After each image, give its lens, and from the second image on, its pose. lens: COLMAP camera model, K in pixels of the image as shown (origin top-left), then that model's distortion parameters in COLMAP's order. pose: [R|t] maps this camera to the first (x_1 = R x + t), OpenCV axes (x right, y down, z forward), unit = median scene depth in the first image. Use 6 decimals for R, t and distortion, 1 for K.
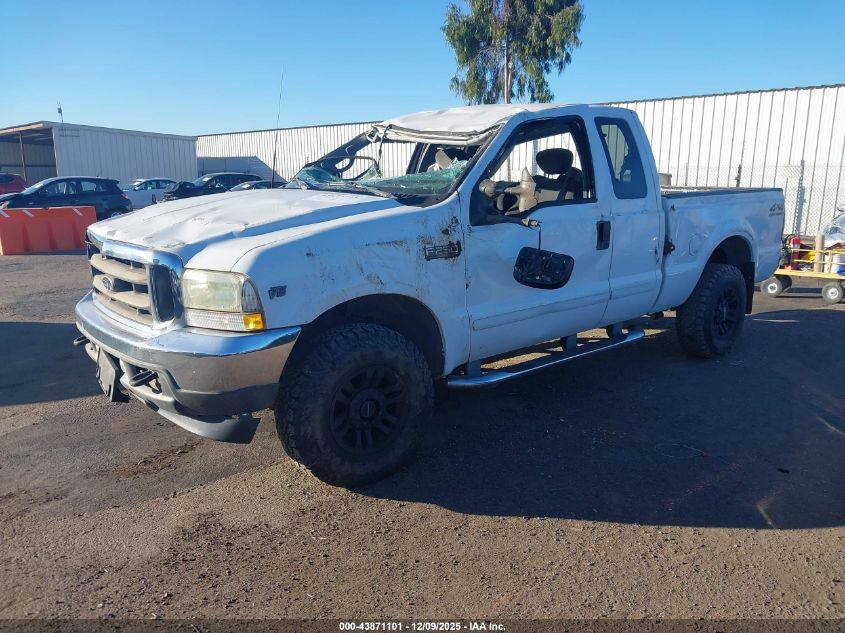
lens RADIAL K [[639.9, 0, 442.8], [0, 639.9, 316.1], [0, 0, 1]] dist [0.097956, -0.262095]
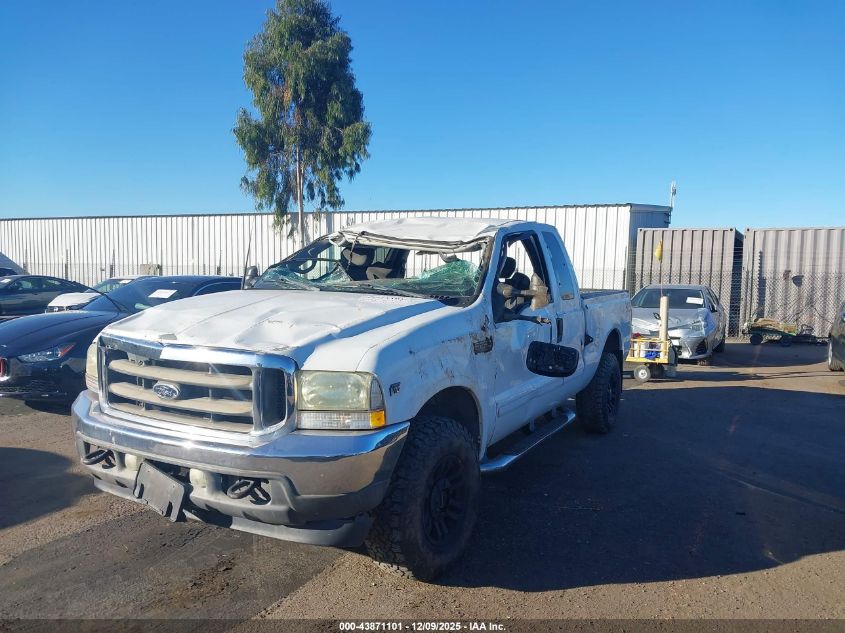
lens RADIAL K [[639.9, 0, 442.8], [0, 639.9, 316.1], [0, 0, 1]] dist [0.097956, -0.262095]
pose [[0.933284, -0.010368, 0.358989, -0.317453], [0.063466, 0.988613, -0.136444, -0.003943], [-0.353486, 0.150125, 0.923315, -0.006393]]
